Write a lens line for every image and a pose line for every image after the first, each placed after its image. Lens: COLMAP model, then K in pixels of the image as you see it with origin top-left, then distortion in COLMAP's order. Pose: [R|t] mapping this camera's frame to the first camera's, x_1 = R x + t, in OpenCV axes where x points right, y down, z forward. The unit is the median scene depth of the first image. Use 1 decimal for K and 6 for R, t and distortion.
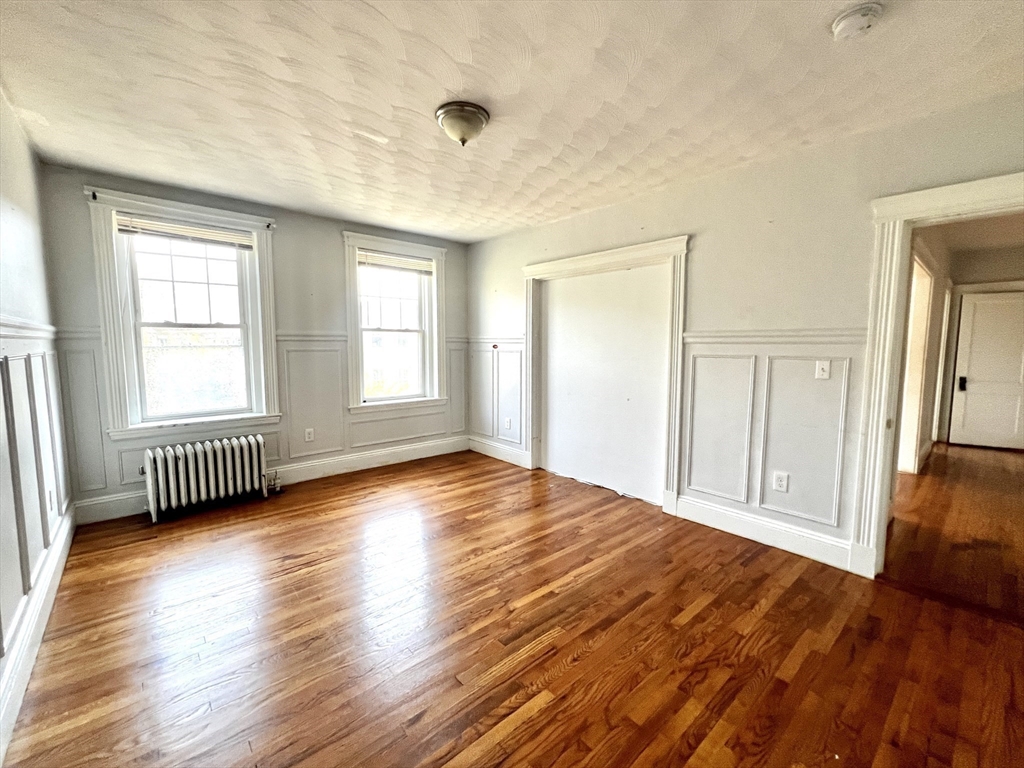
lens RADIAL K [[421.3, 0, 513.2], [0, 421.3, 379.3], [0, 0, 1]] dist [-0.002561, -0.000127]
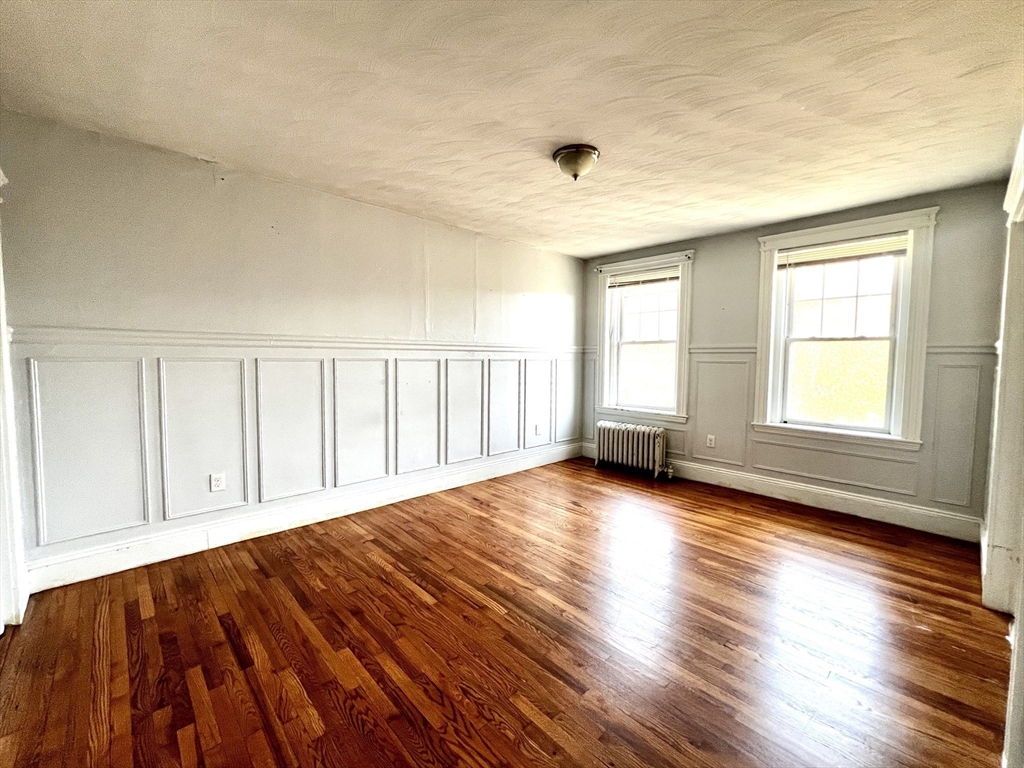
lens RADIAL K [[424.8, 0, 512.0], [0, 424.8, 384.0], [0, 0, 1]] dist [0.000274, -0.000061]
pose [[0.041069, 0.065358, -0.997016, 0.673887], [-0.090391, 0.994009, 0.061438, -0.039291], [0.995059, 0.087598, 0.046731, 0.523523]]
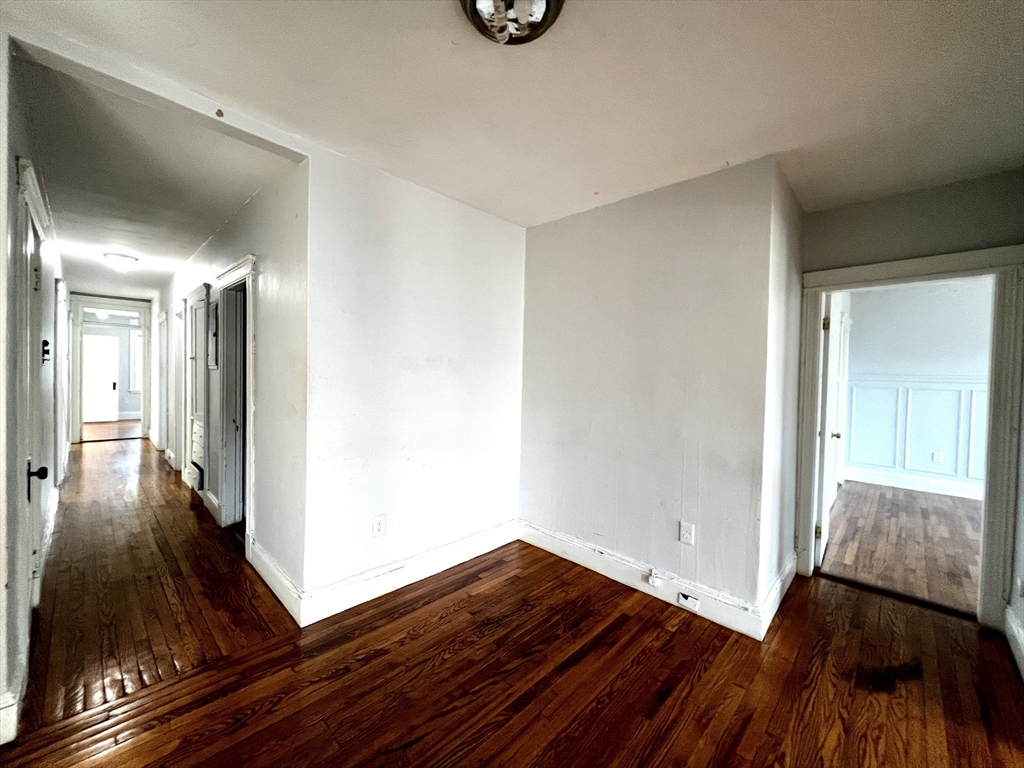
lens RADIAL K [[411.2, 0, 512.0], [0, 411.2, 384.0], [0, 0, 1]] dist [-0.000654, -0.000144]
pose [[-0.995721, -0.020809, -0.090041, 1.382891], [-0.030373, 0.993881, 0.106195, -0.104751], [0.087280, 0.108475, -0.990260, 1.206458]]
